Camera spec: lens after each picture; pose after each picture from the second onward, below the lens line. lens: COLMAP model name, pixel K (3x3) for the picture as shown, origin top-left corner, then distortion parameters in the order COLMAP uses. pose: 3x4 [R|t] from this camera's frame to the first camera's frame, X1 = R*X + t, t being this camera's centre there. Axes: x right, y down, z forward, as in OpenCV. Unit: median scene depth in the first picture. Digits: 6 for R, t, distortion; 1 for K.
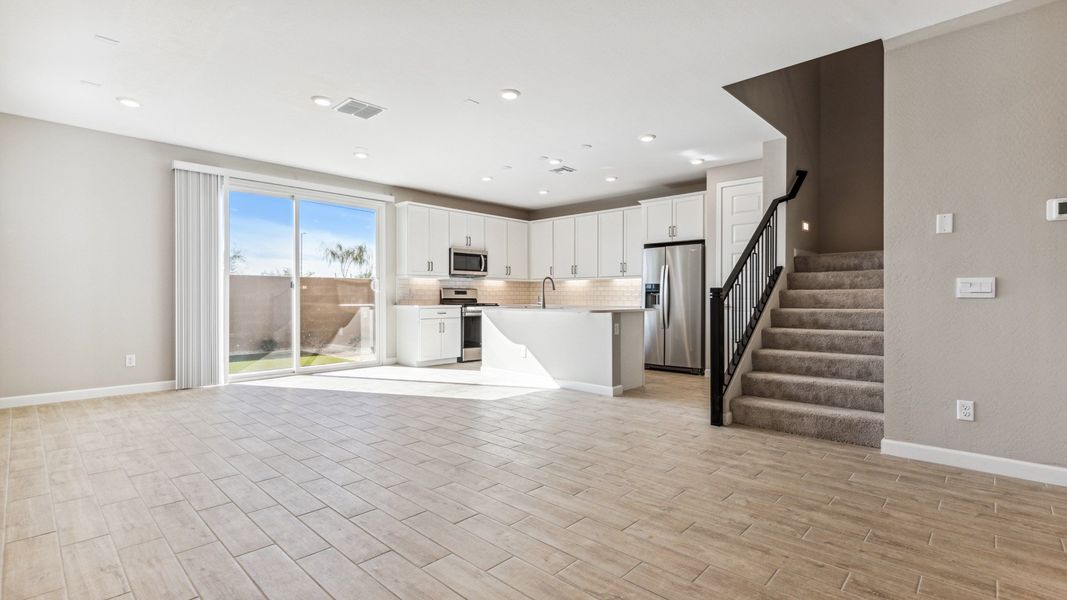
lens RADIAL K [[480.8, 0, 523.5], [0, 480.8, 303.7], [0, 0, 1]] dist [0.004004, -0.000275]
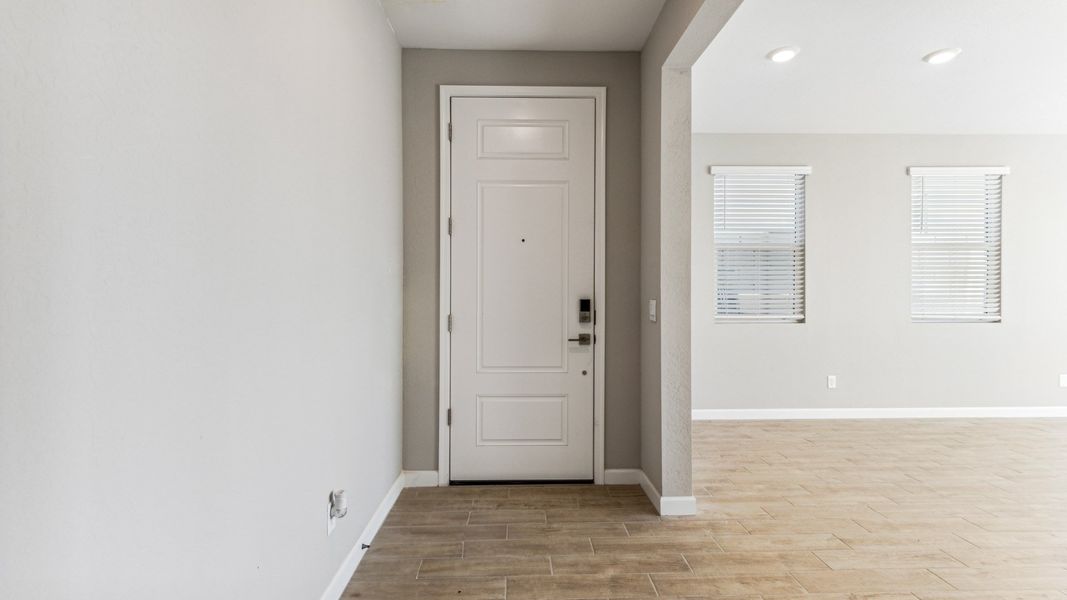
lens RADIAL K [[480.8, 0, 530.3], [0, 480.8, 302.0], [0, 0, 1]] dist [0.004004, -0.000275]
pose [[-0.704526, 0.010094, -0.709607, 0.654251], [-0.007164, 0.999747, 0.021334, -0.027082], [0.709642, 0.020114, -0.704275, 0.310006]]
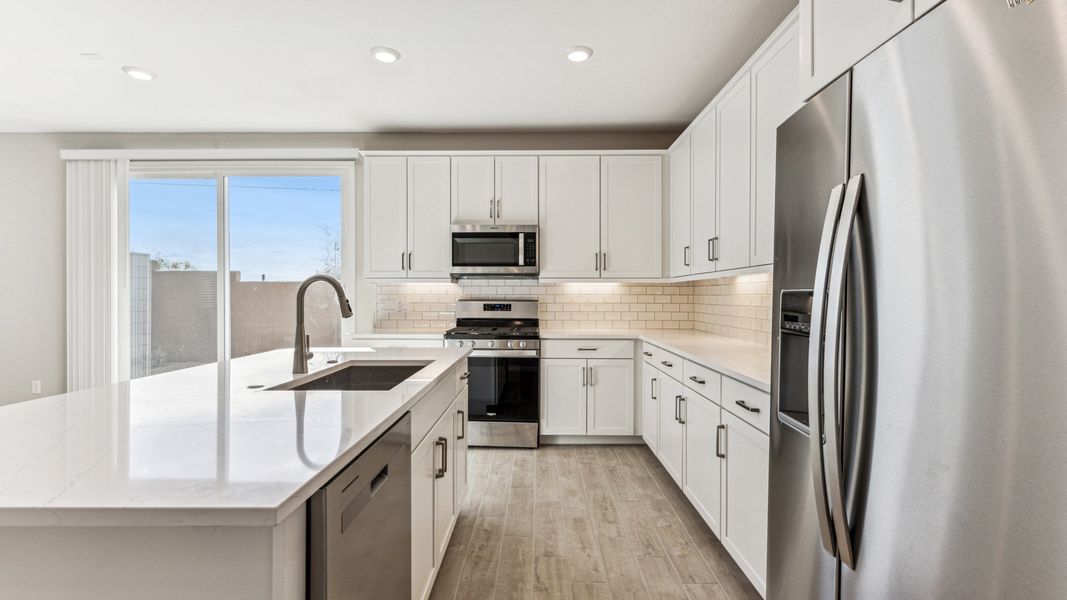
lens RADIAL K [[480.8, 0, 534.1], [0, 480.8, 302.8], [0, 0, 1]] dist [0.004004, -0.000275]
pose [[0.691278, 0.014420, -0.722445, 0.372880], [-0.010169, 0.999896, 0.010228, -0.044774], [0.722517, 0.000276, 0.691353, 0.871996]]
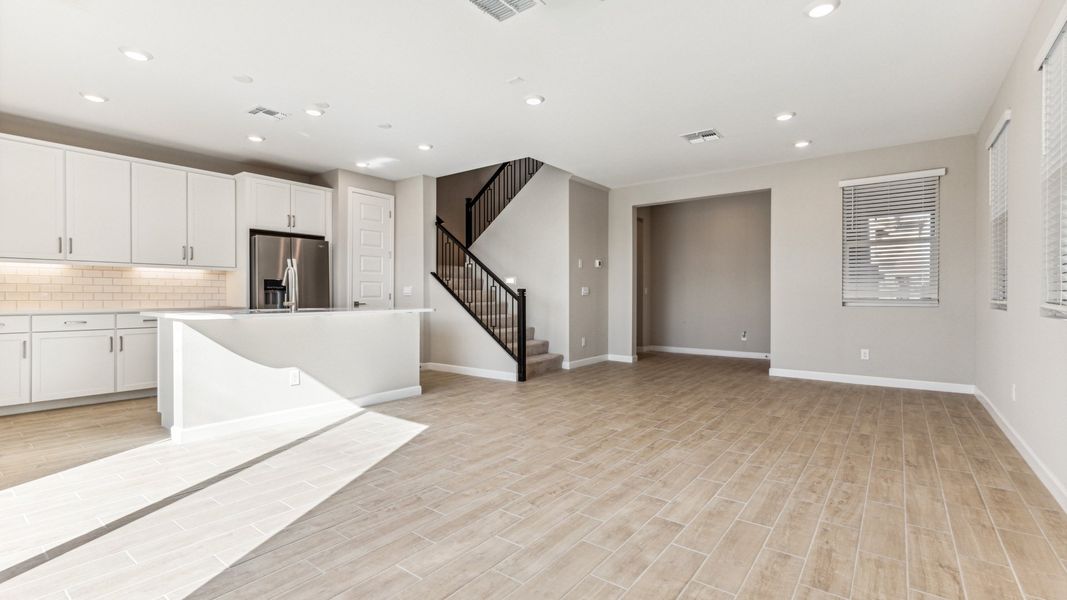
lens RADIAL K [[480.8, 0, 536.5], [0, 480.8, 302.6], [0, 0, 1]] dist [0.004004, -0.000275]
pose [[-0.120502, -0.015639, 0.992590, -0.680606], [0.014578, 0.999740, 0.017521, -0.010243], [-0.992606, 0.016581, -0.120243, 0.719142]]
